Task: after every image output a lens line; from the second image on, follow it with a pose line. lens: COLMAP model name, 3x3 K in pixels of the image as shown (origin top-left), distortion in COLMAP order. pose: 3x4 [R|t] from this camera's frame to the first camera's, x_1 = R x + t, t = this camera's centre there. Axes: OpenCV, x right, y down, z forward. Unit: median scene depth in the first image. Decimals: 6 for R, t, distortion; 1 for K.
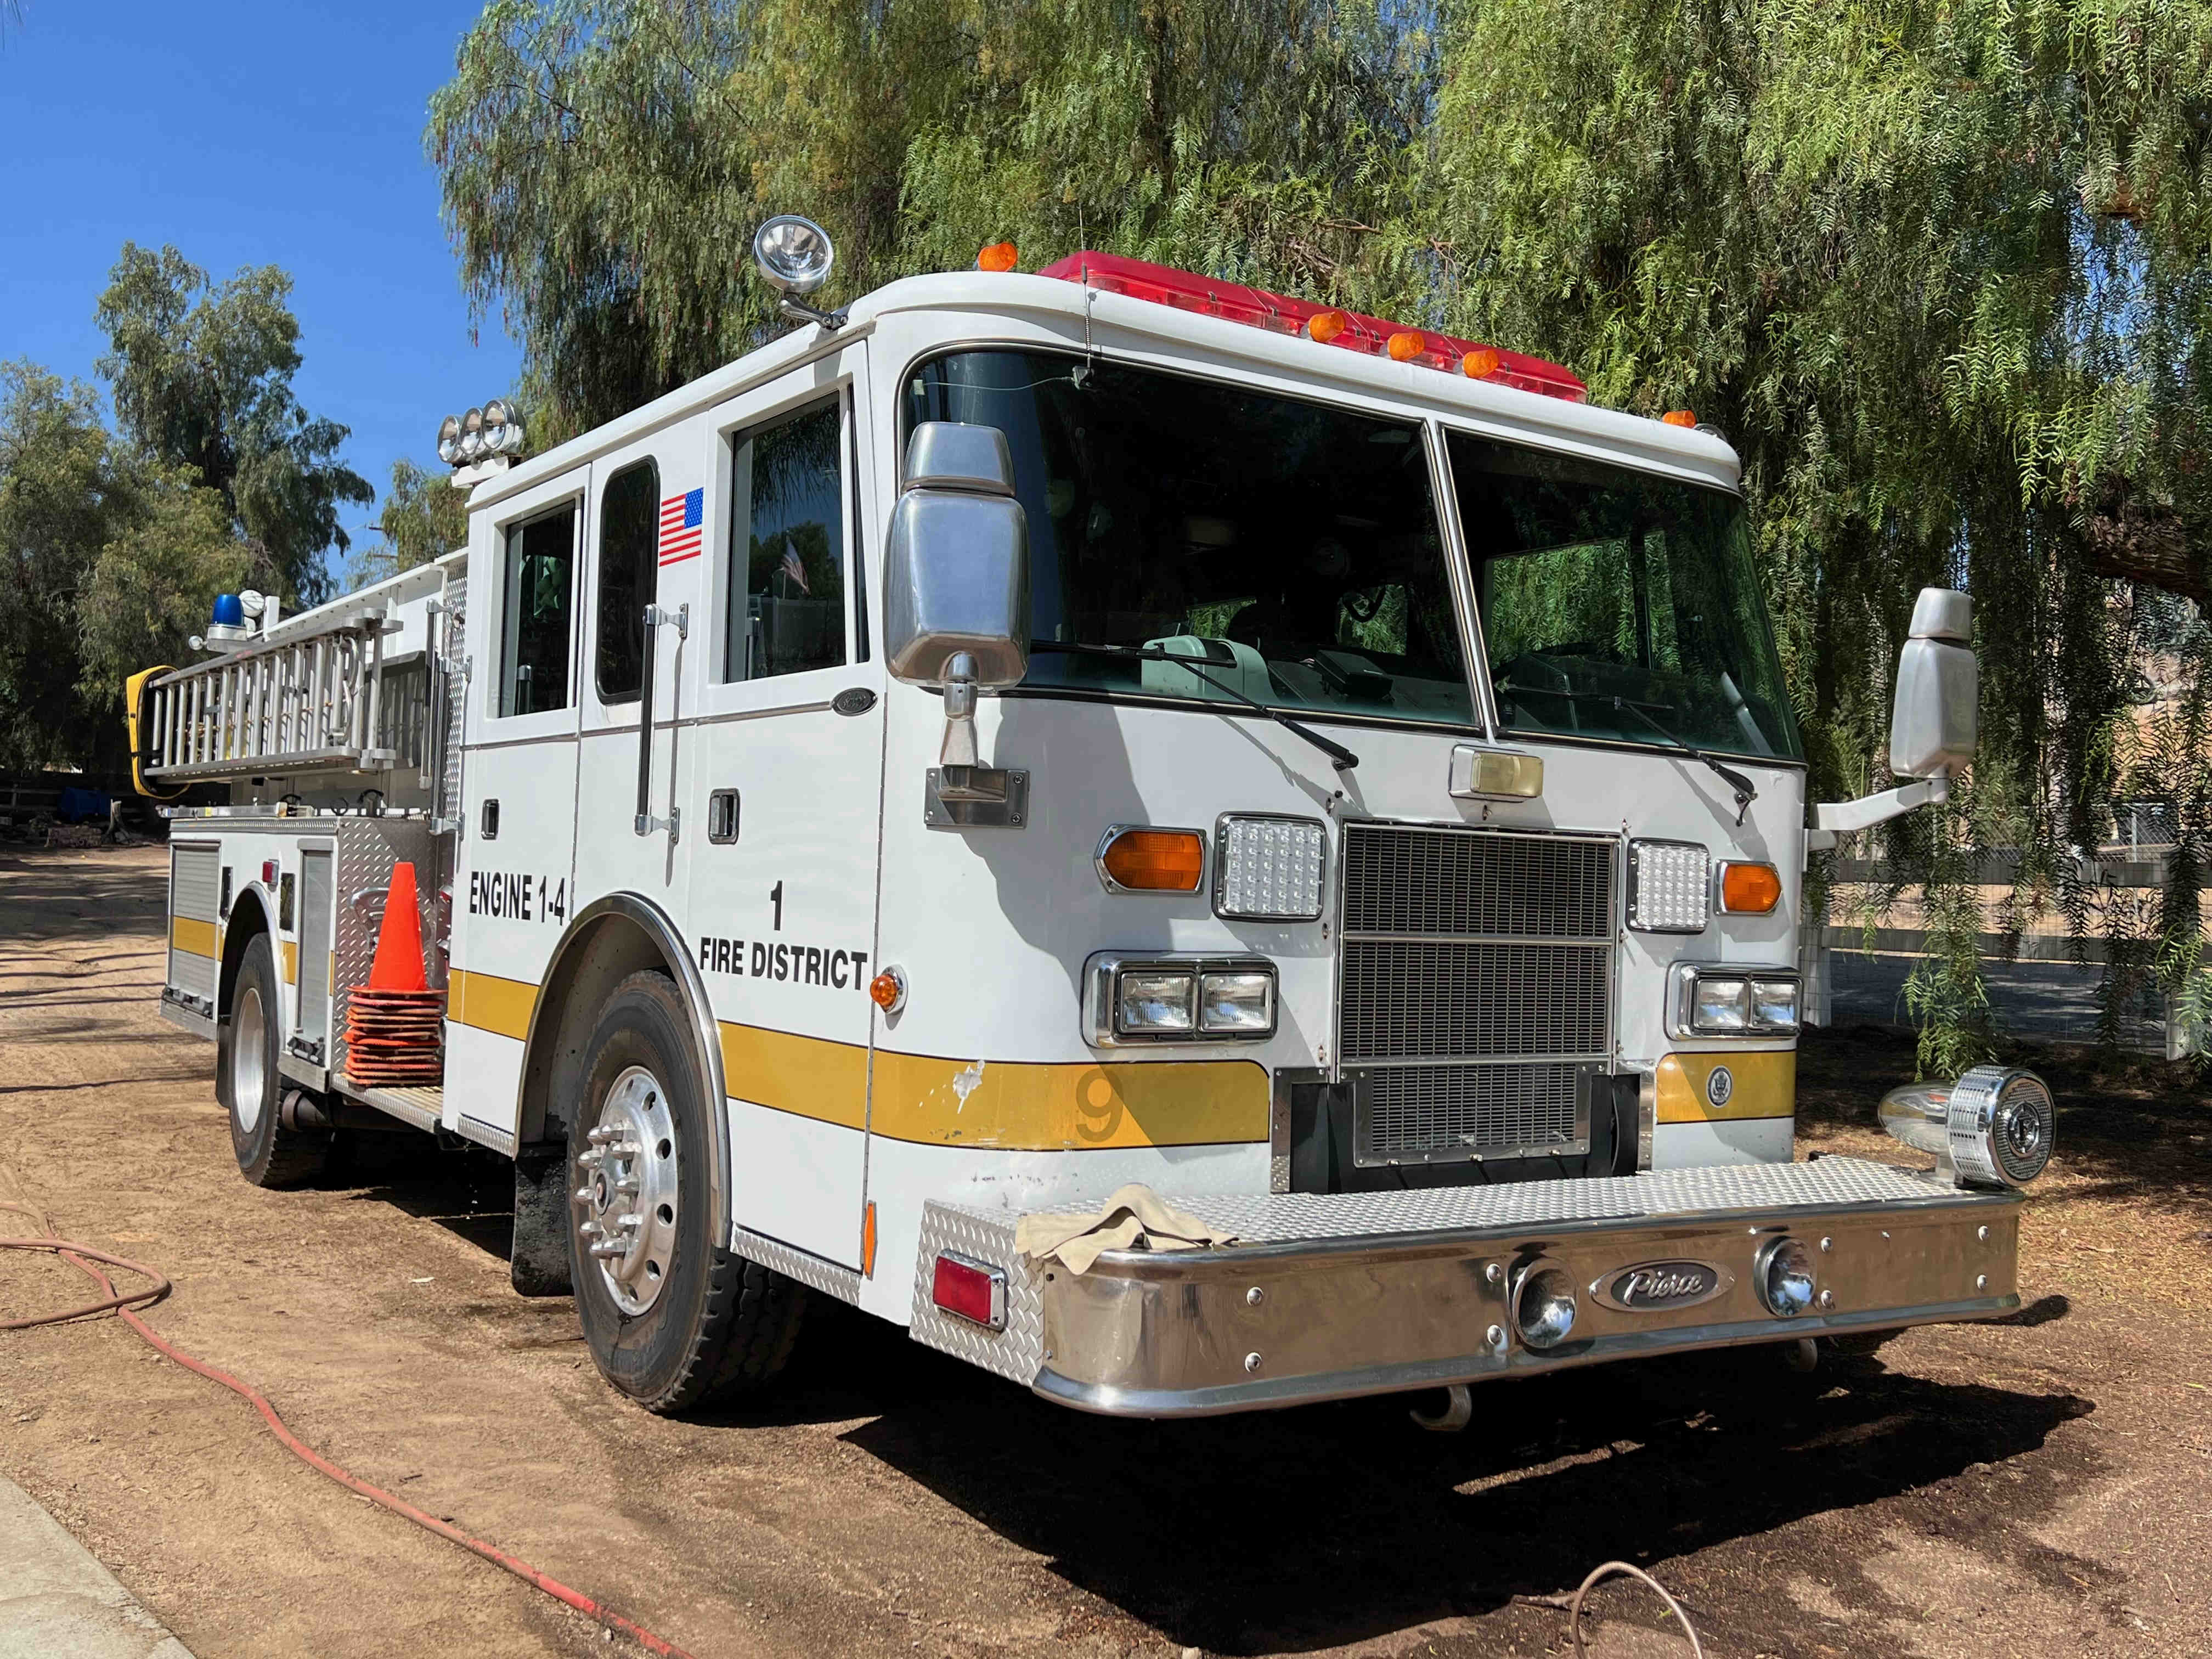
lens RADIAL K [[1996.0, 0, 1110.9], [0, 1996.0, 829.7], [0, 0, 1]] dist [0.023424, 0.002363]
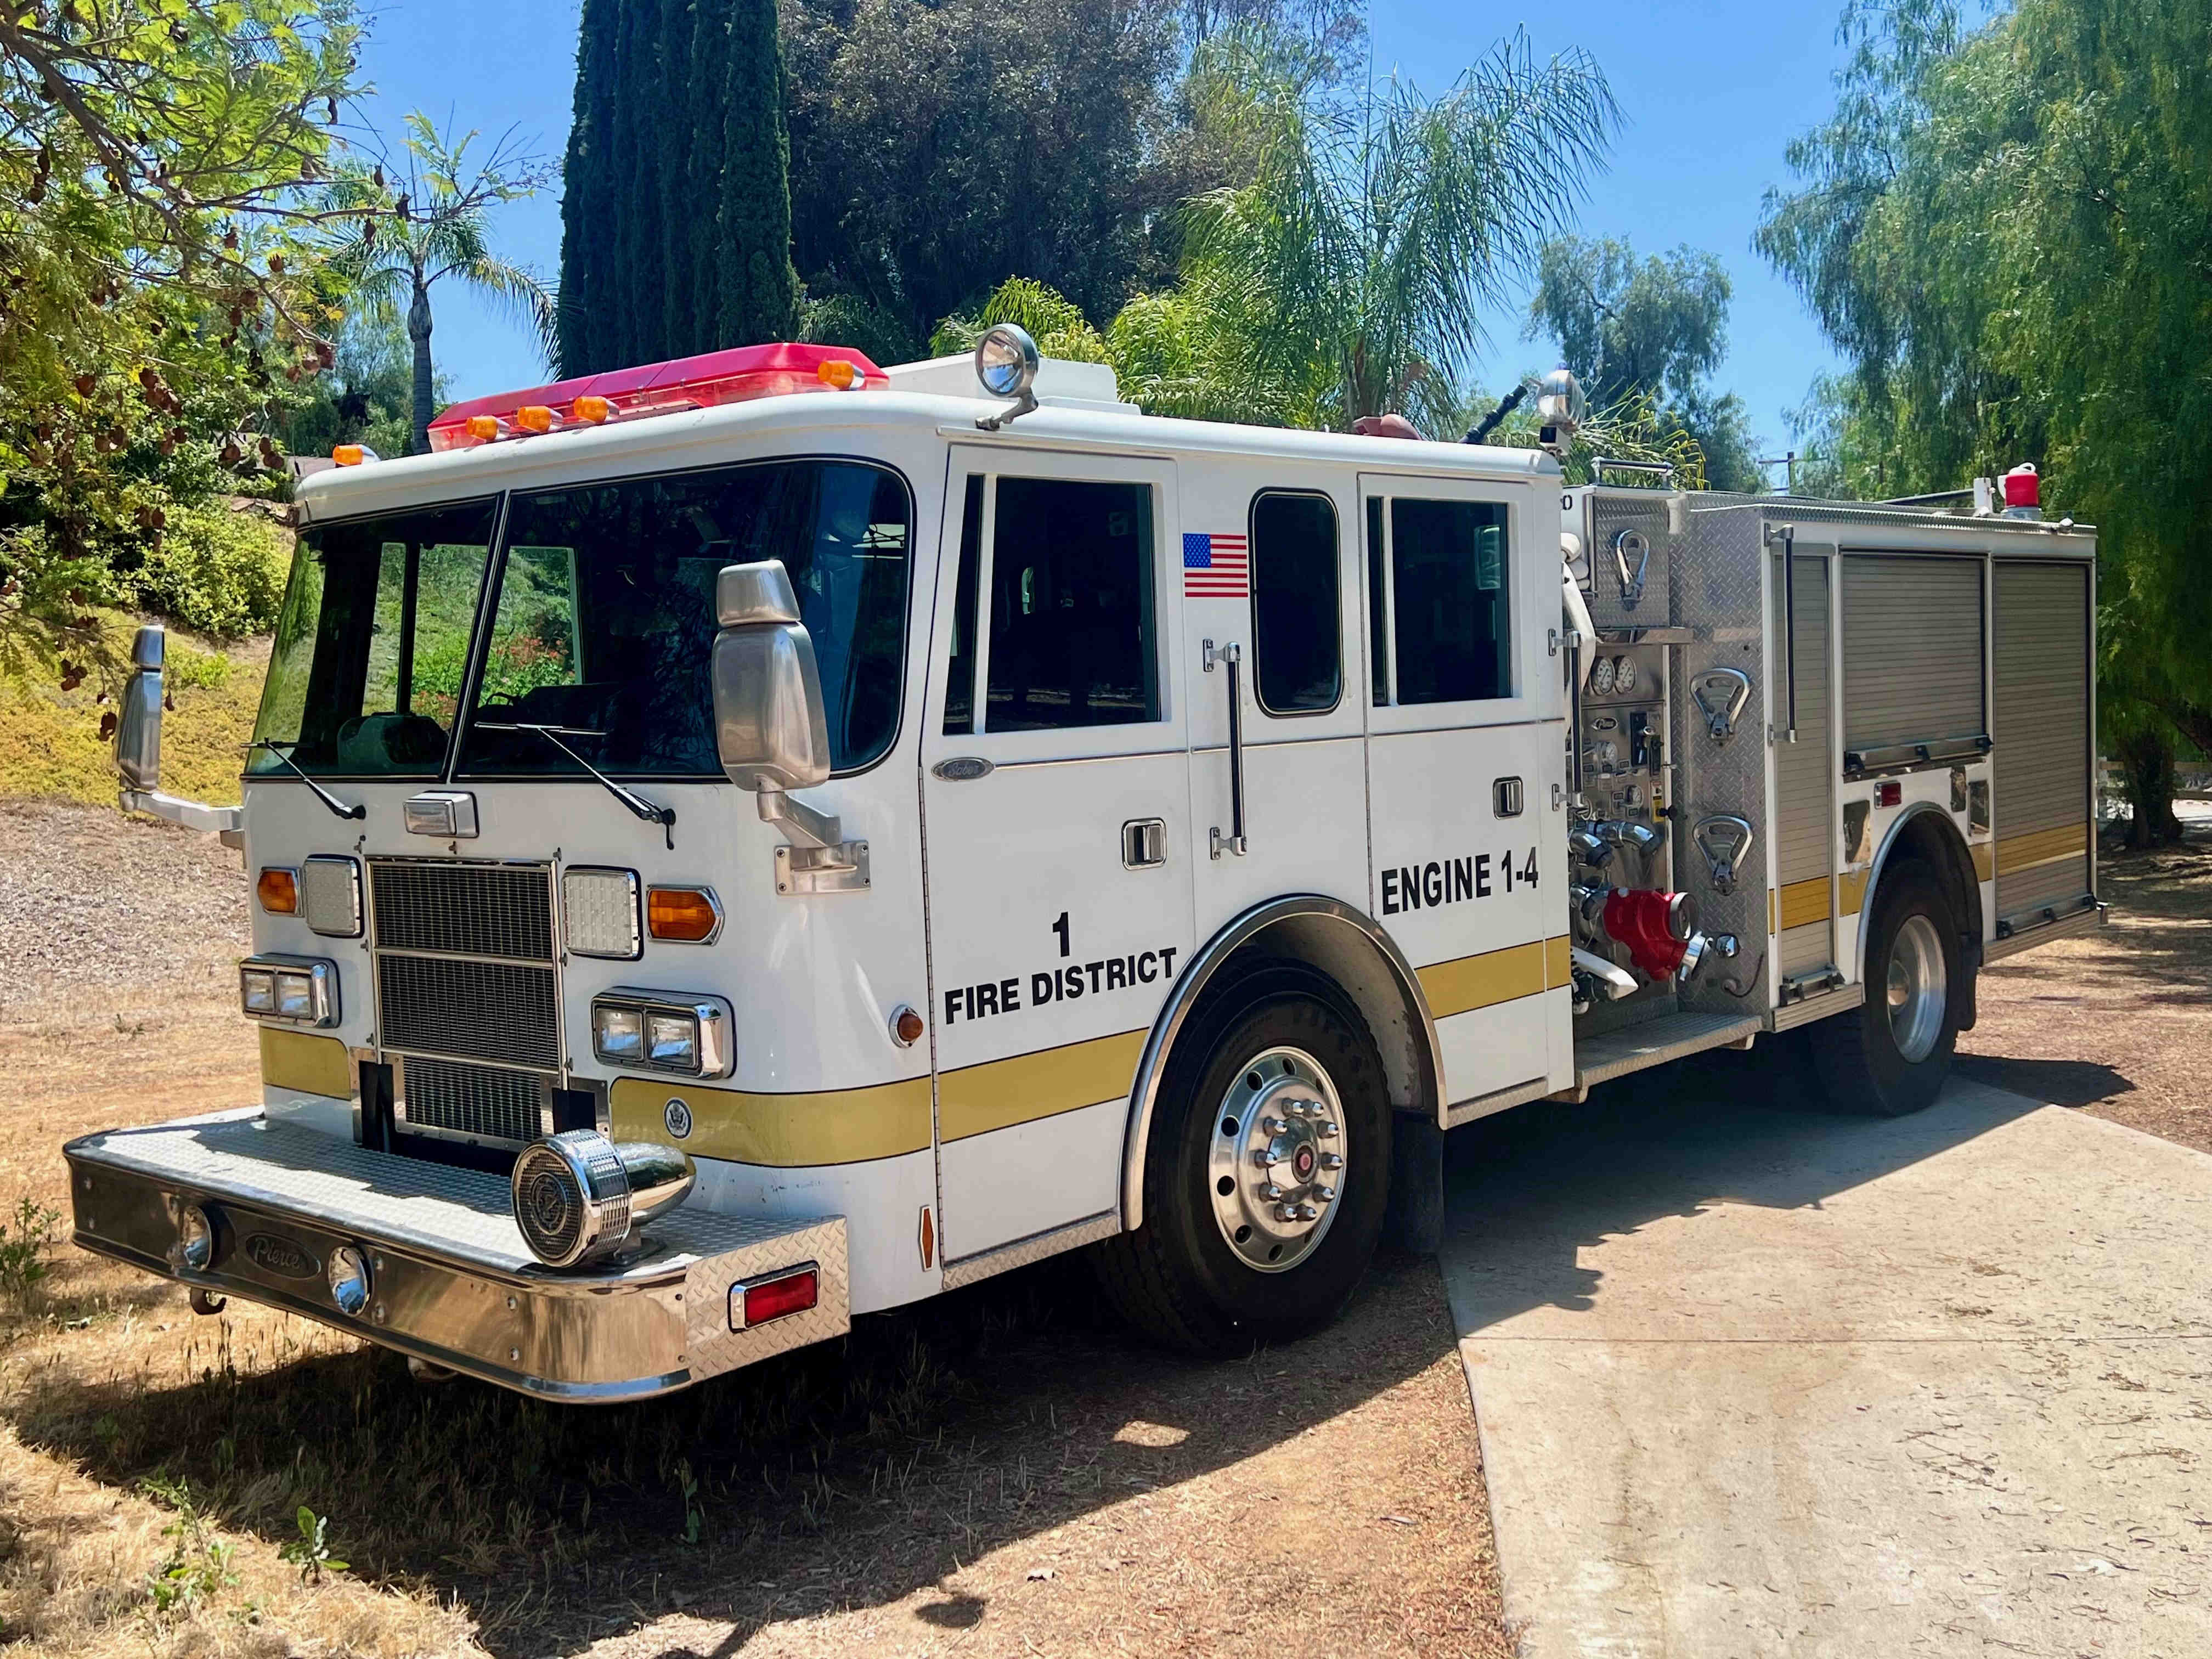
lens RADIAL K [[2257.5, 0, 1099.4], [0, 2257.5, 847.6], [0, 0, 1]] dist [0.216823, 0.000000]
pose [[-0.252797, -0.102174, 0.962109, -1.412020], [0.005450, 0.994242, 0.107018, -0.149263], [-0.967504, 0.032297, -0.250784, 1.313600]]
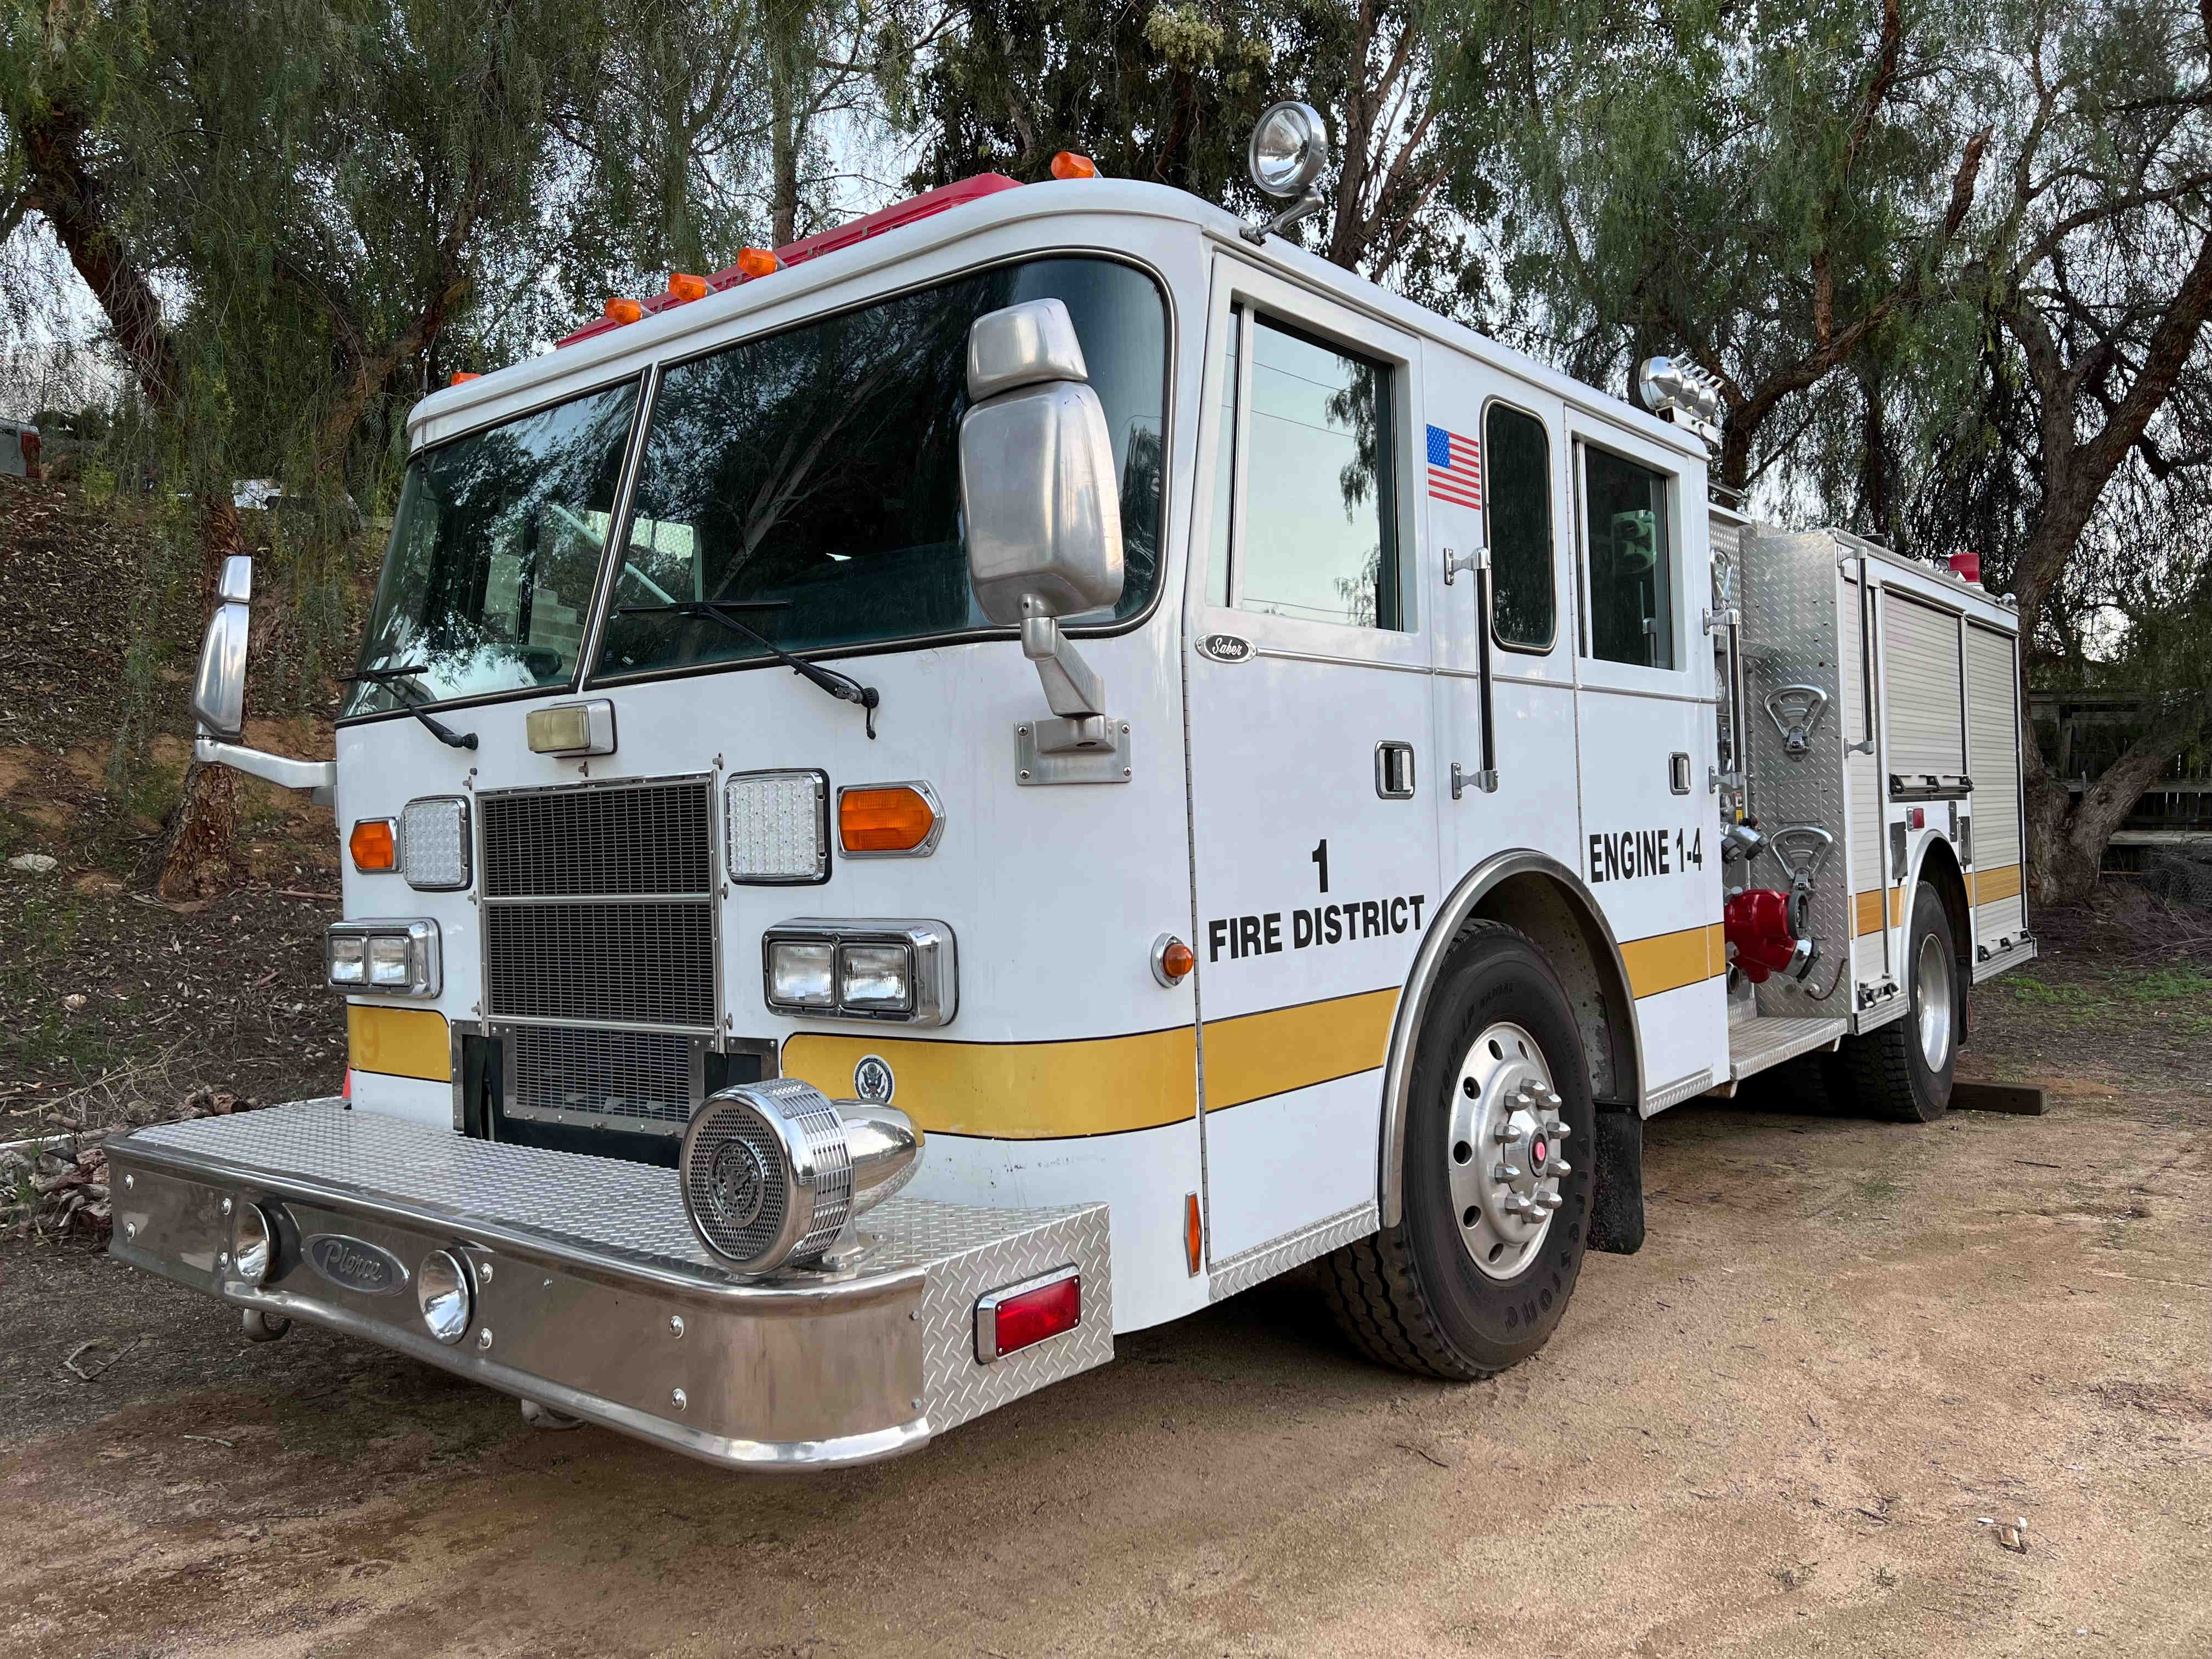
lens RADIAL K [[1676.5, 0, 1126.1], [0, 1676.5, 828.2], [0, 0, 1]] dist [0.113371, -0.009622]
pose [[-0.314629, -0.024346, 0.948902, -0.899077], [0.002312, 0.999648, 0.026415, -0.001065], [-0.949212, 0.010504, -0.314462, 1.351806]]
